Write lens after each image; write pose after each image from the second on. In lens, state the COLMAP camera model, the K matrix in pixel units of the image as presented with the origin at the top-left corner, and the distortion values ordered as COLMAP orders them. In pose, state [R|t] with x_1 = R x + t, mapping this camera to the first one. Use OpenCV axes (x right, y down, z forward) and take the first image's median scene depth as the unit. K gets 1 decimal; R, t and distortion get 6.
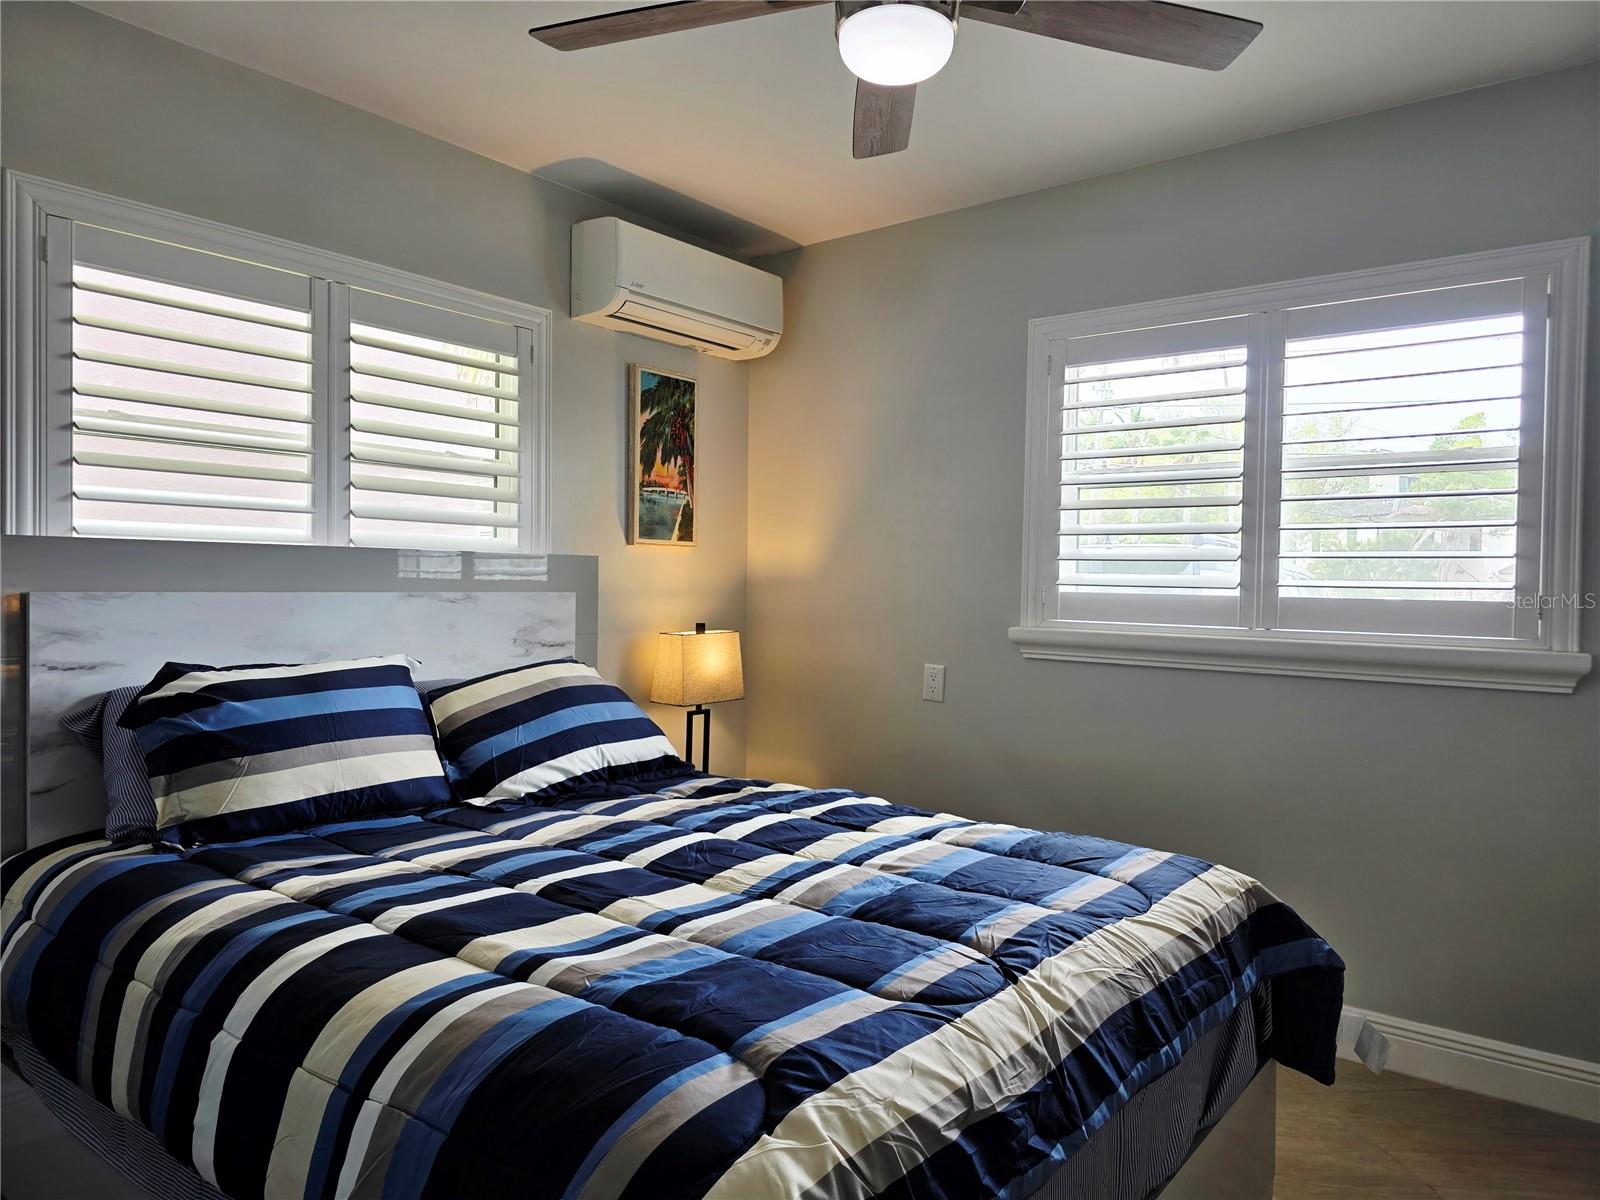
lens RADIAL K [[1075.2, 0, 800.2], [0, 1075.2, 590.8], [0, 0, 1]] dist [0.082900, -0.088523]
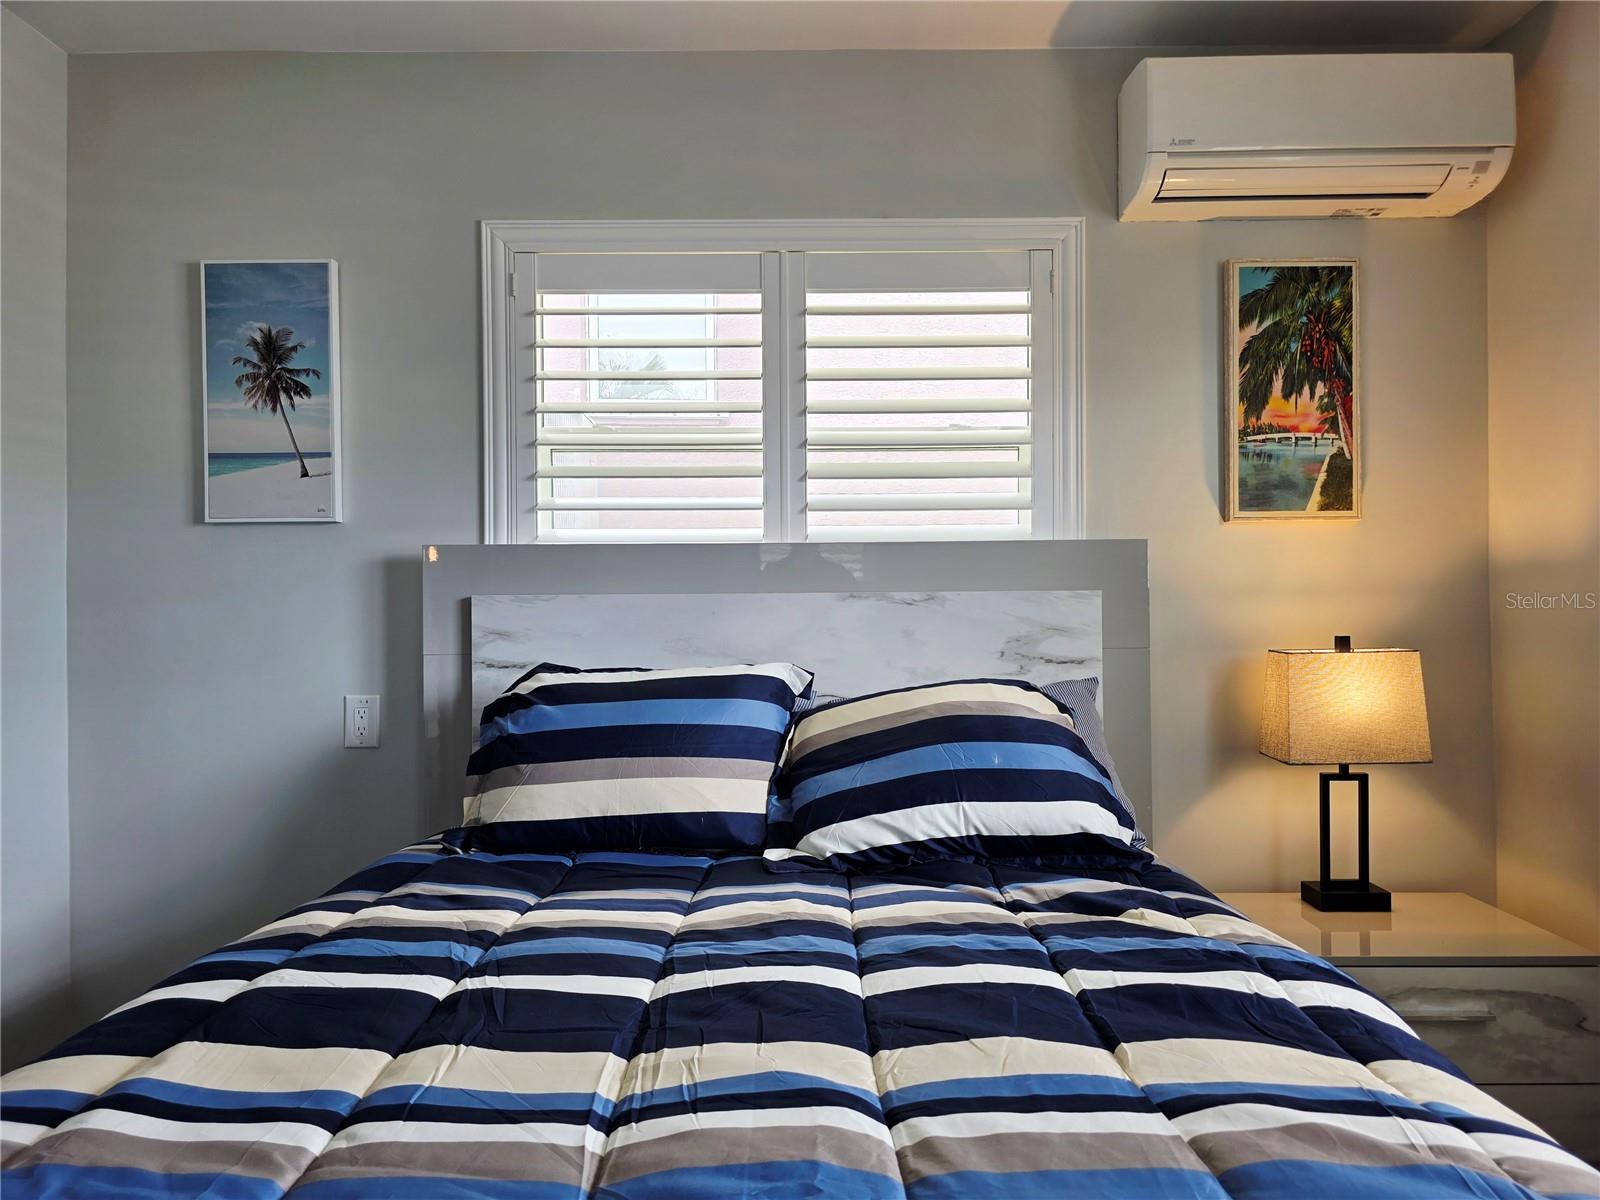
lens RADIAL K [[1075.2, 0, 800.2], [0, 1075.2, 590.8], [0, 0, 1]] dist [0.082900, -0.088523]
pose [[0.623885, -0.029359, -0.780964, 0.235555], [0.010645, 0.999521, -0.029072, 0.020958], [0.781443, 0.009824, 0.623899, 0.385477]]
